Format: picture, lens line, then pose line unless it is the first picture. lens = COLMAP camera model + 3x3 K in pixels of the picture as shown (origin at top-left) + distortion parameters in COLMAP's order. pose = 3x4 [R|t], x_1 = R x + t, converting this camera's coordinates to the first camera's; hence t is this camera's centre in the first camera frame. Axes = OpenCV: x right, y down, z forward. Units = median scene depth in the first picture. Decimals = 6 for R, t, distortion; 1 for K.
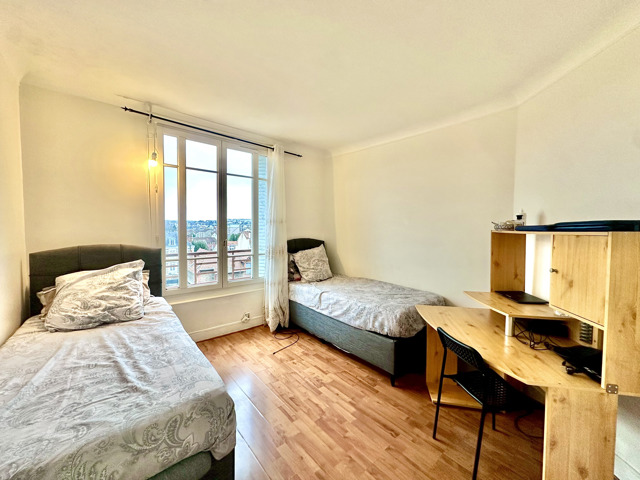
lens RADIAL K [[254.0, 0, 320.0], [0, 254.0, 240.0], [0, 0, 1]] dist [-0.002979, 0.000263]
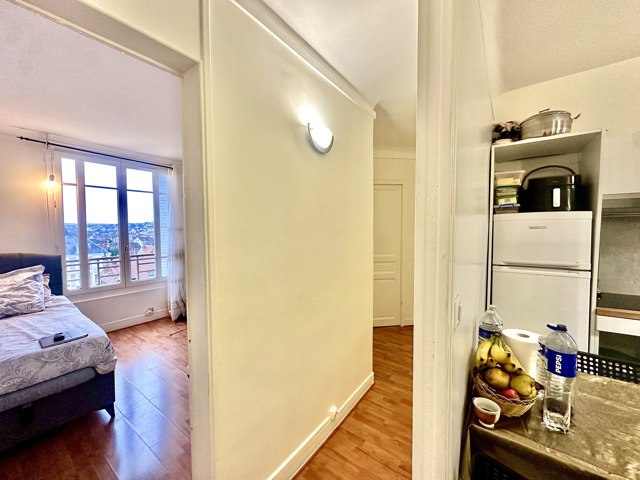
lens RADIAL K [[254.0, 0, 320.0], [0, 254.0, 240.0], [0, 0, 1]] dist [-0.002979, 0.000263]
pose [[0.973398, -0.026567, 0.227577, 0.283782], [0.027419, 0.999624, -0.000583, -0.004056], [-0.227476, 0.006808, 0.973760, -0.427292]]
